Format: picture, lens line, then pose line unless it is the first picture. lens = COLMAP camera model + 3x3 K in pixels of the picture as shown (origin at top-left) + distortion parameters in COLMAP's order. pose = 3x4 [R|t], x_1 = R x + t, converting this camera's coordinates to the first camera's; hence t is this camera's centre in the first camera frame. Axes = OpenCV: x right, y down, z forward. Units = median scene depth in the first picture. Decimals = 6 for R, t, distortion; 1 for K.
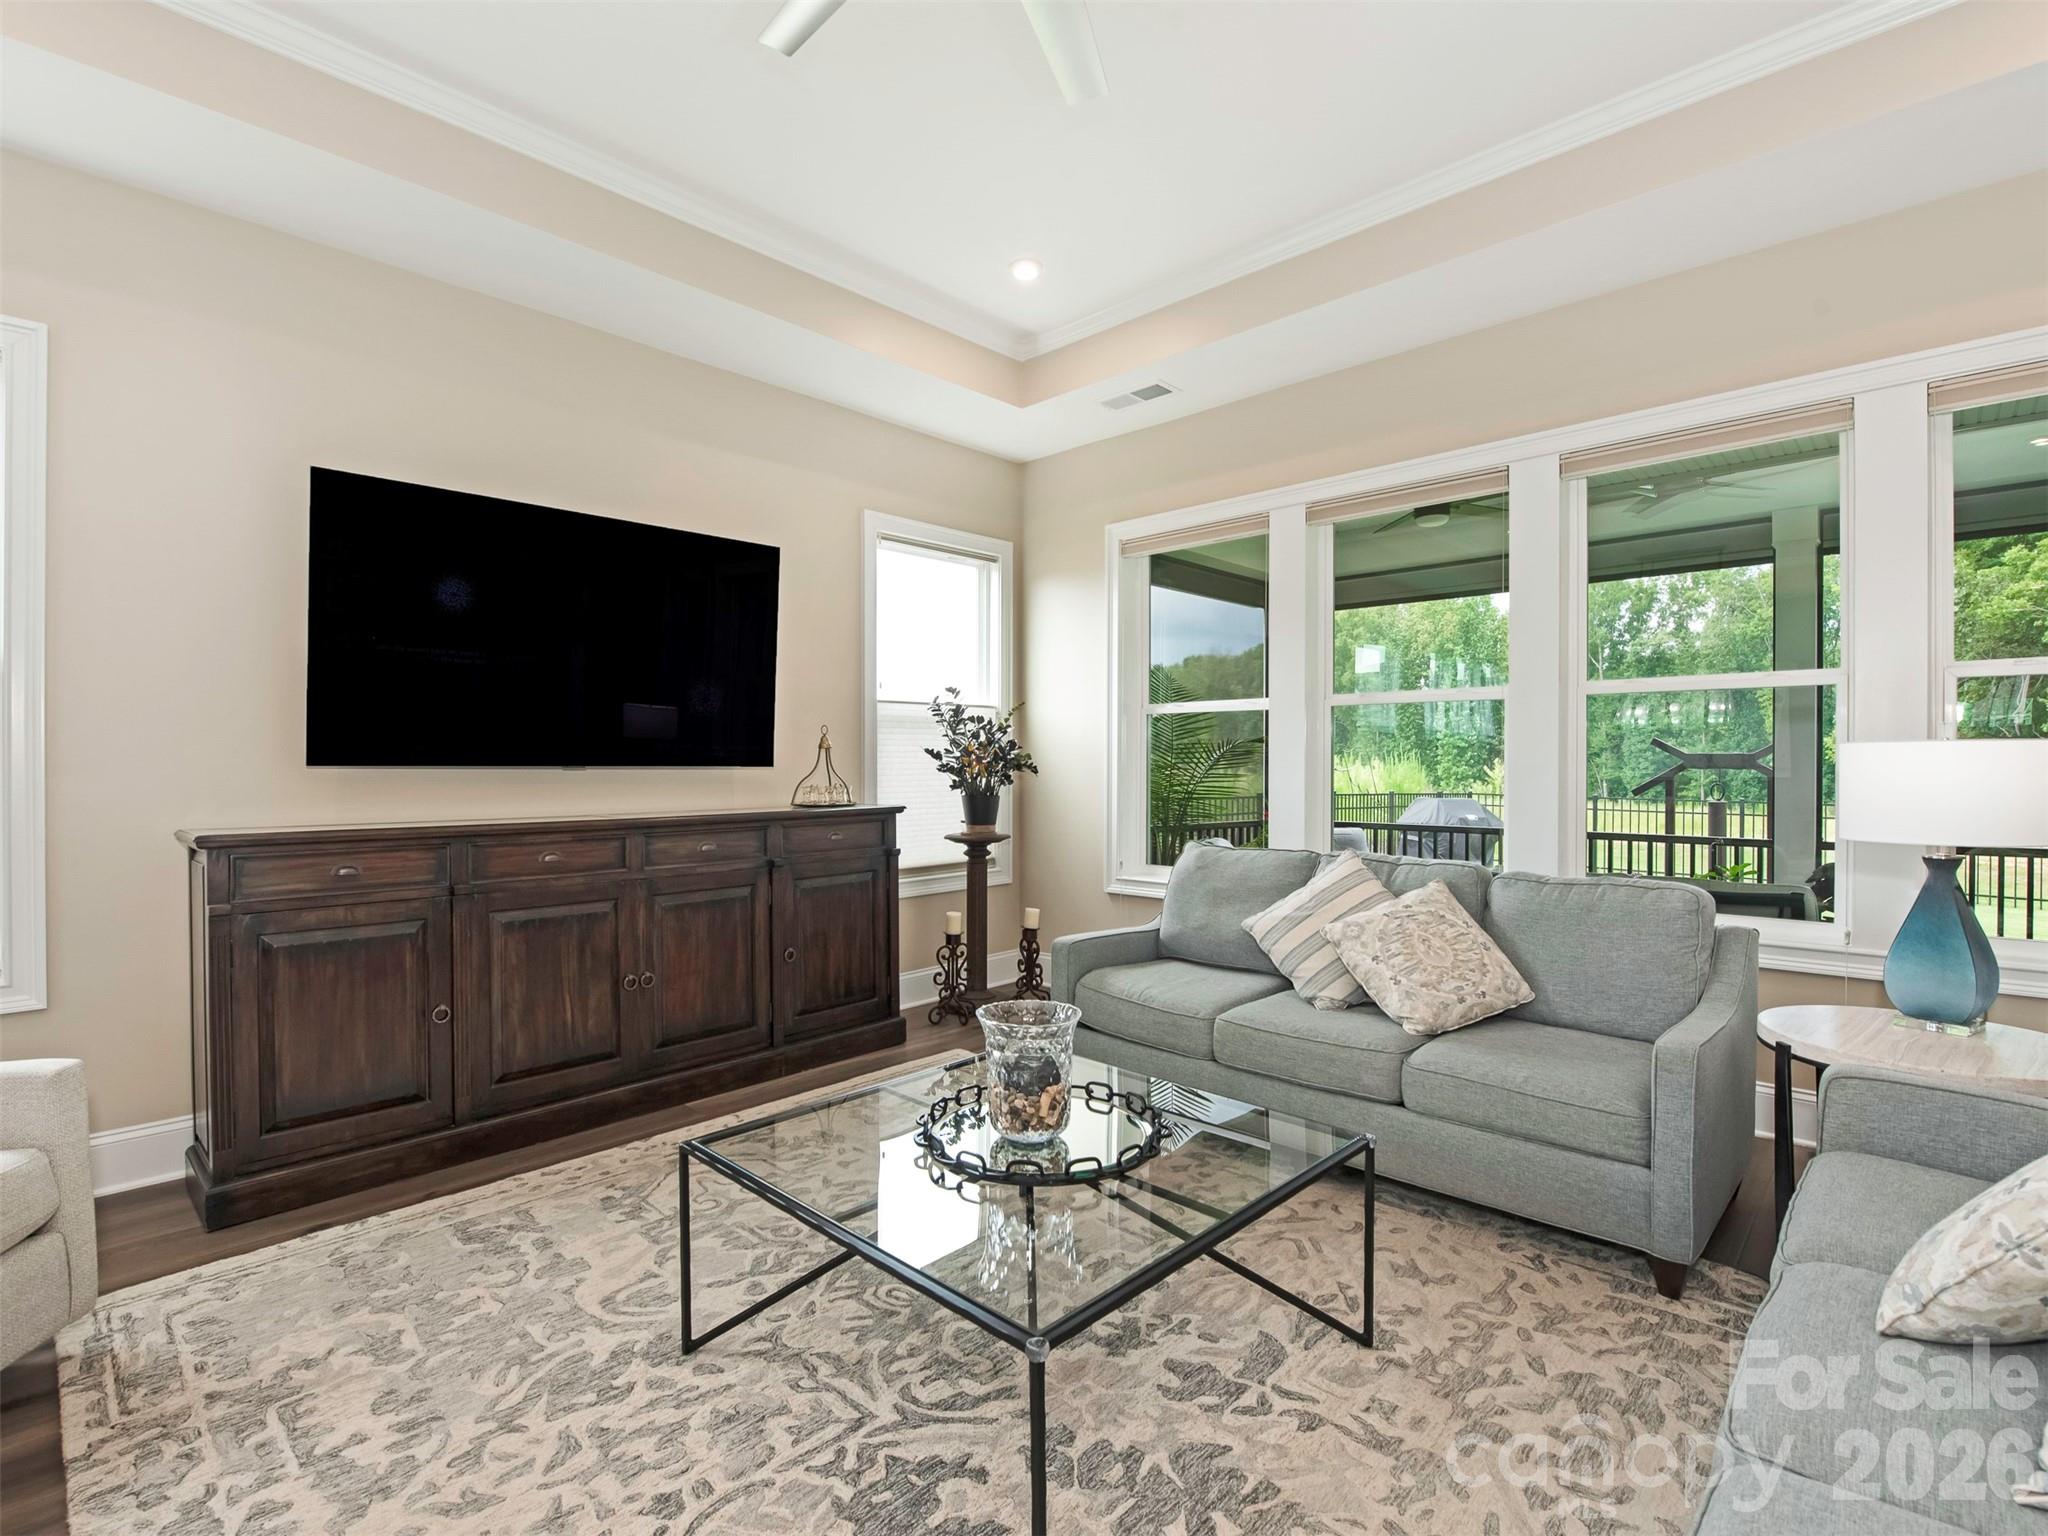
lens RADIAL K [[987.6, 0, 1024.0], [0, 987.6, 768.0], [0, 0, 1]] dist [-0.004174, -0.000150]
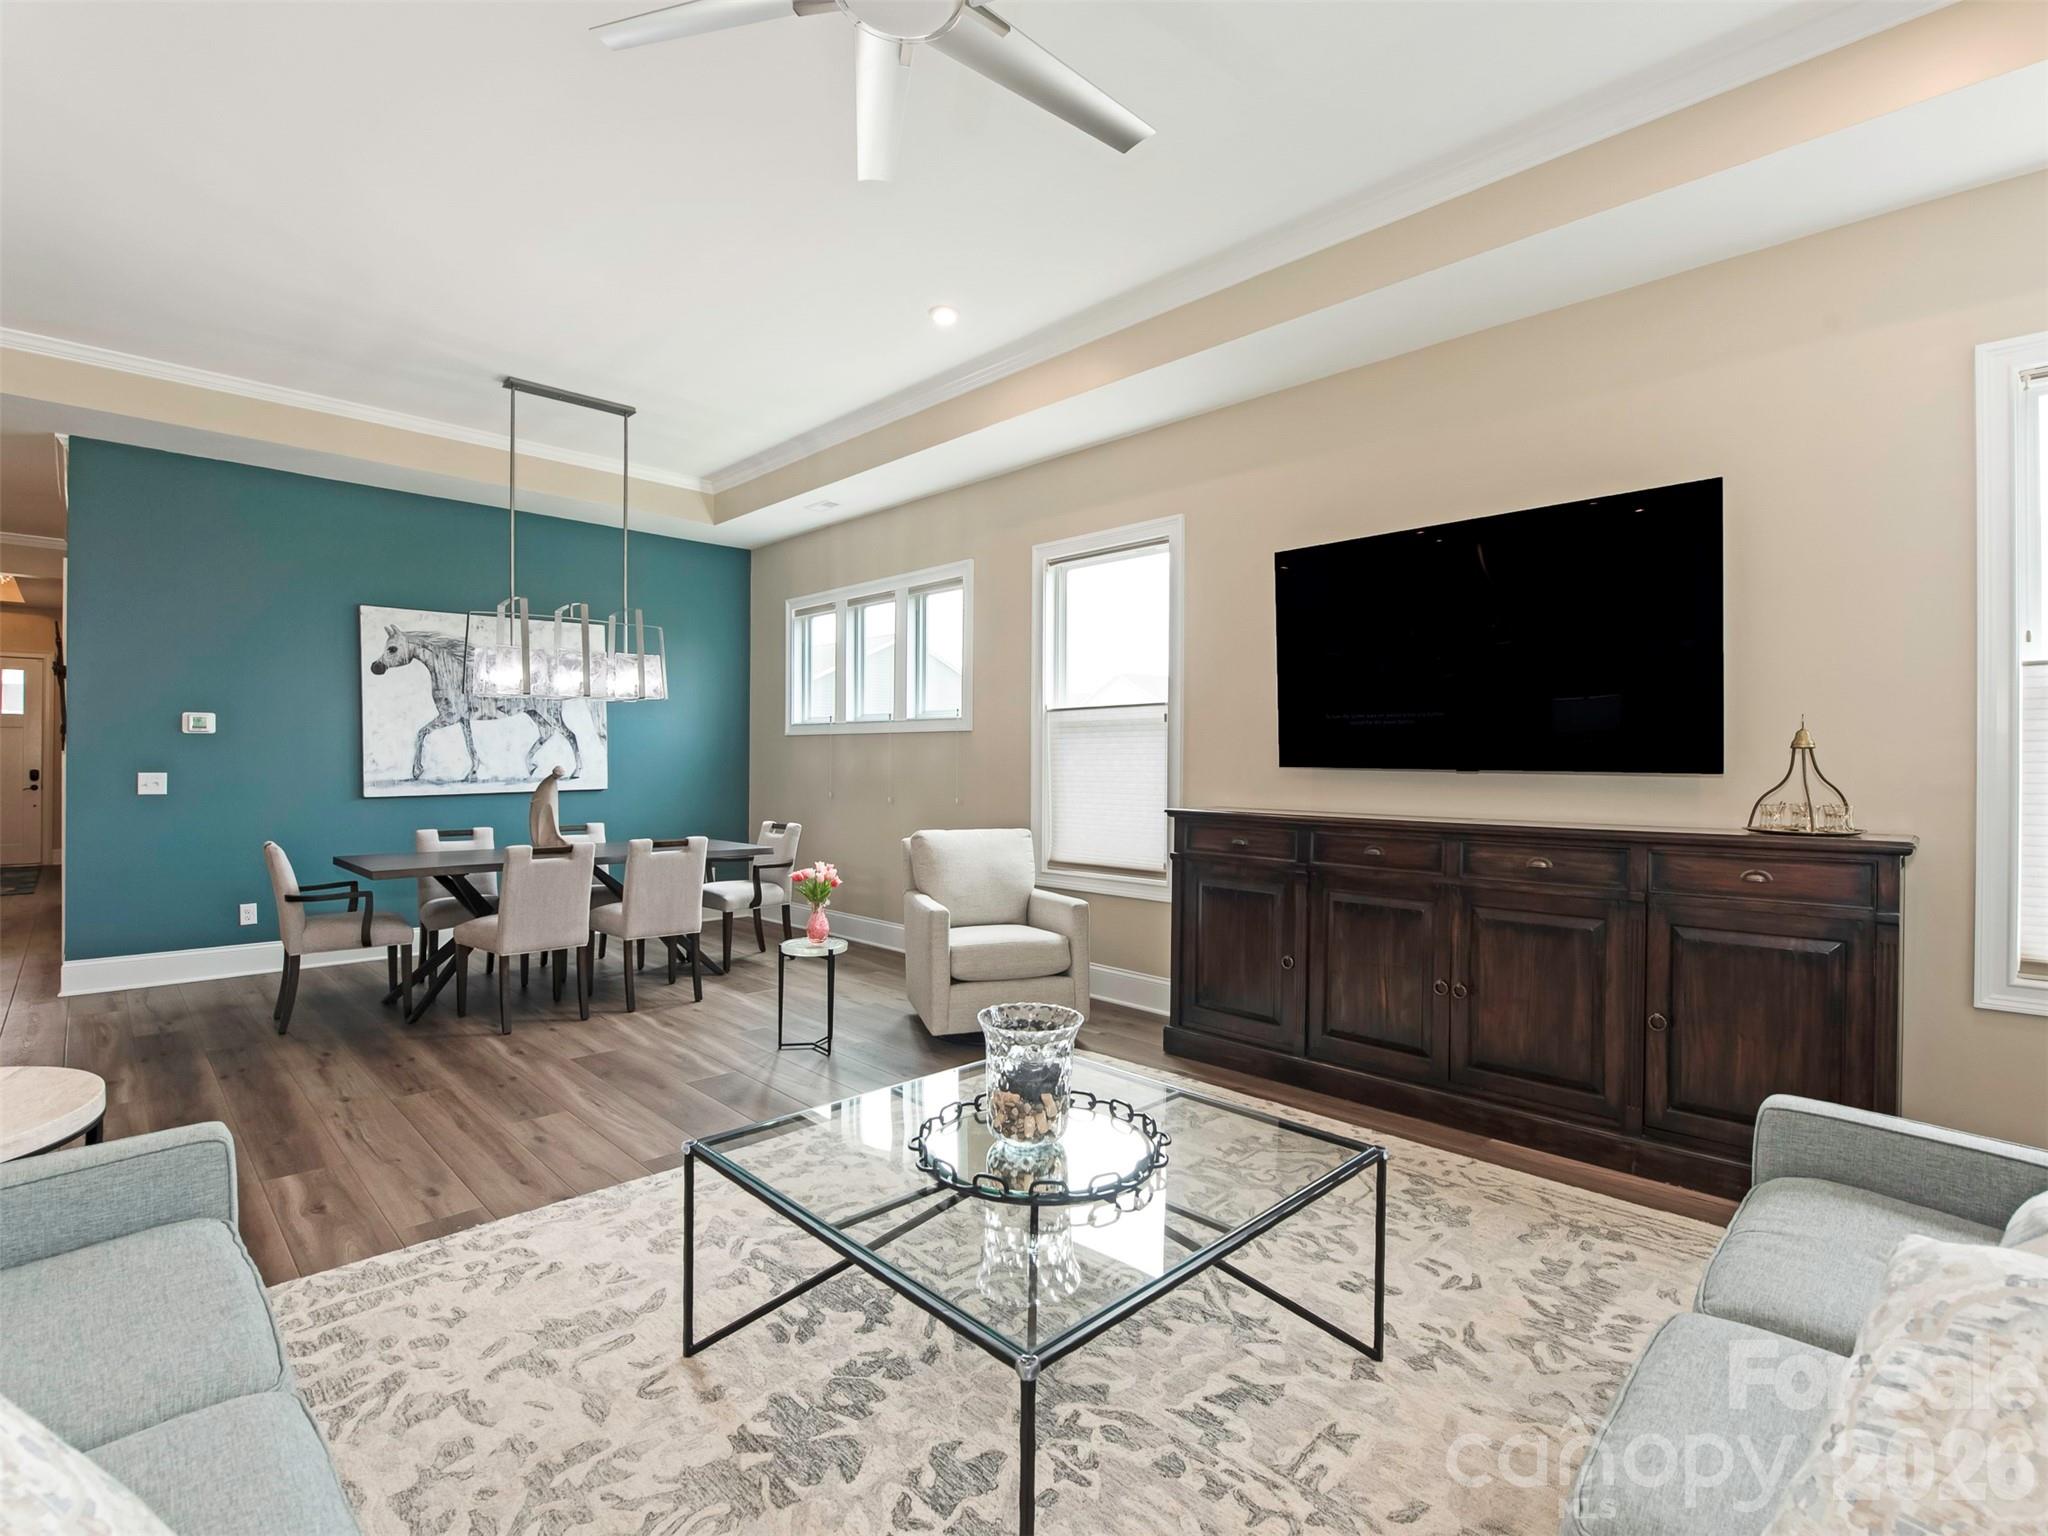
lens RADIAL K [[961.0, 0, 1024.0], [0, 961.0, 768.0], [0, 0, 1]] dist [0.001780, 0.000226]
pose [[-0.026682, 0.009360, -0.999600, 0.607692], [-0.014811, 0.999843, 0.009757, -0.007342], [0.999534, 0.015065, -0.026539, 0.635568]]
